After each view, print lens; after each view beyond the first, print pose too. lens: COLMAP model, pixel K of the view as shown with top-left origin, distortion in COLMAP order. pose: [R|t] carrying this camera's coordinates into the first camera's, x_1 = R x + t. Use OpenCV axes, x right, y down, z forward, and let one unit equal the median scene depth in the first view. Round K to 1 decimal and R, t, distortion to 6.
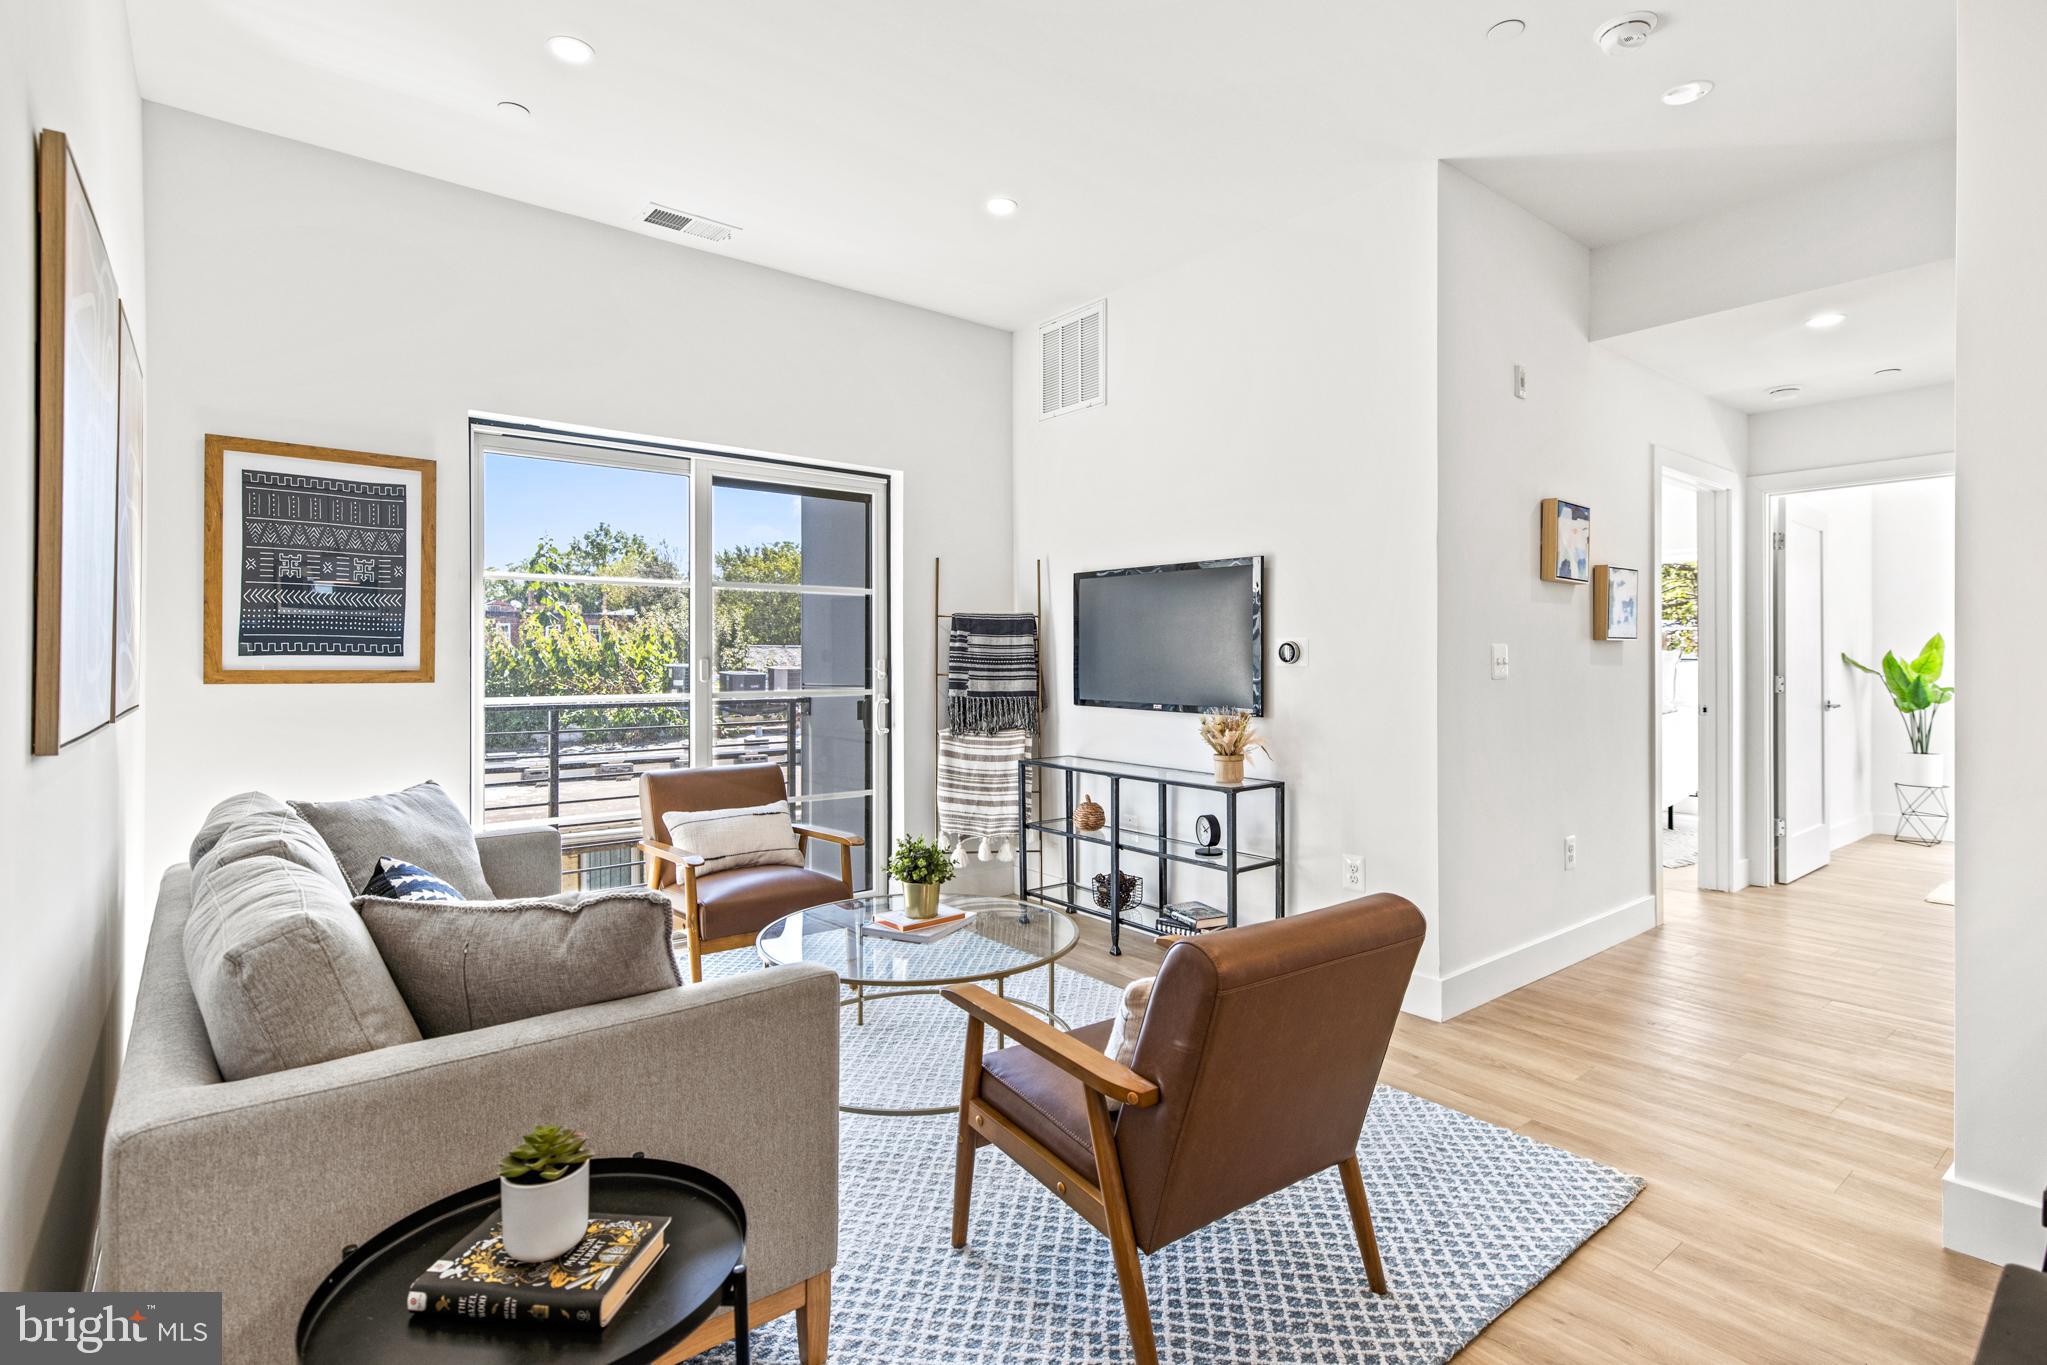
lens RADIAL K [[989.4, 0, 1016.1], [0, 989.4, 658.6], [0, 0, 1]] dist [0.000400, 0.000121]
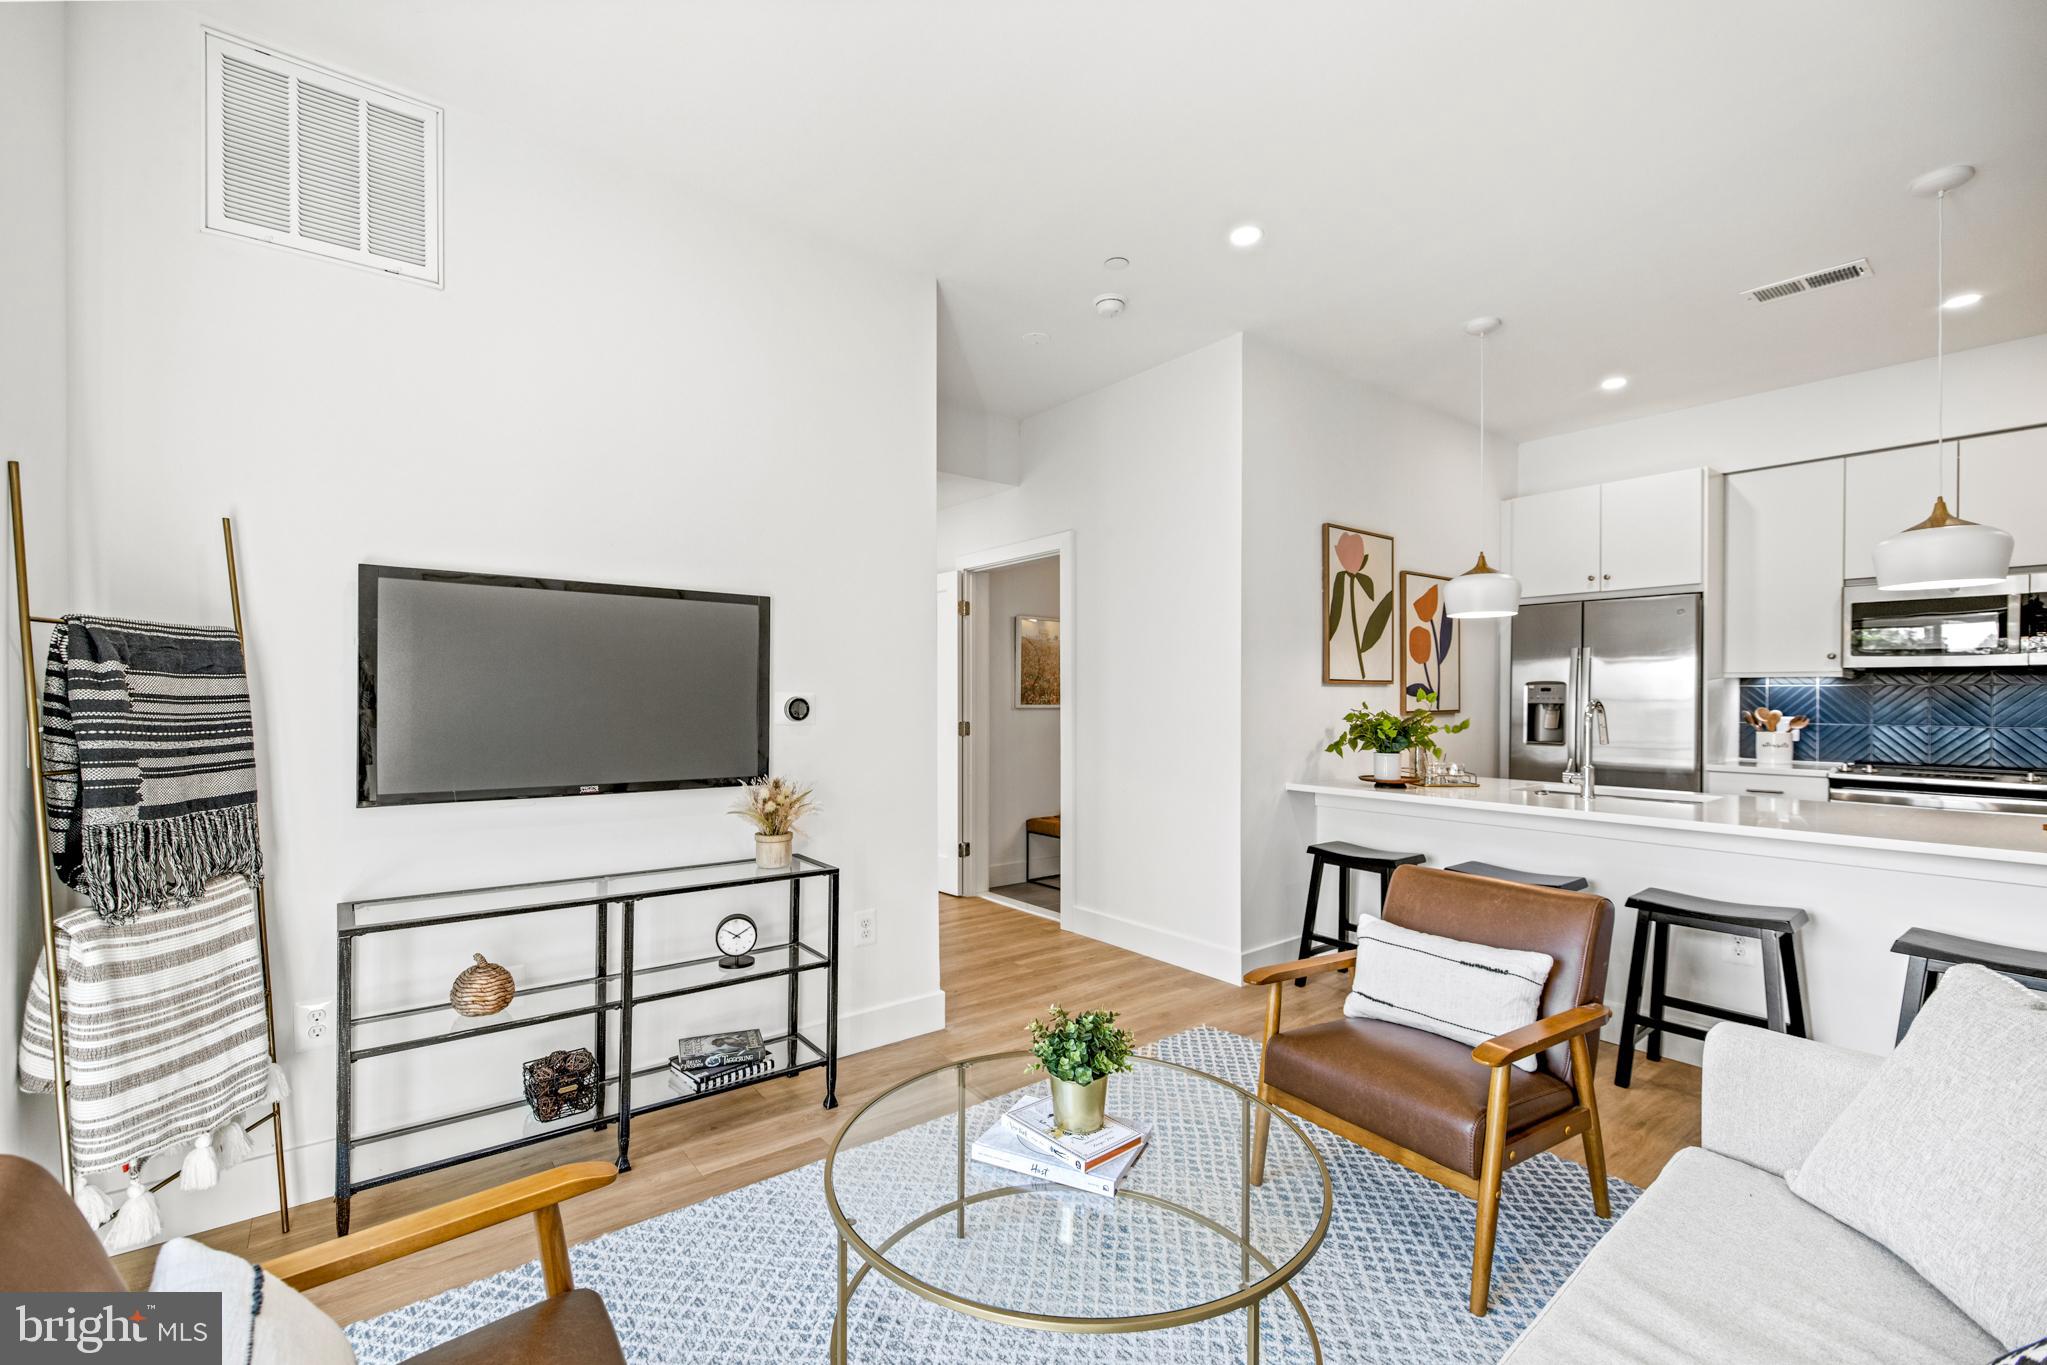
lens RADIAL K [[876.6, 0, 1019.2], [0, 876.6, 702.6], [0, 0, 1]] dist [0.002134, 0.000236]
pose [[0.009806, -0.005059, 0.999939, -0.416286], [0.000481, 0.999987, 0.005054, -0.012932], [-0.999952, 0.000431, 0.009809, 0.632000]]
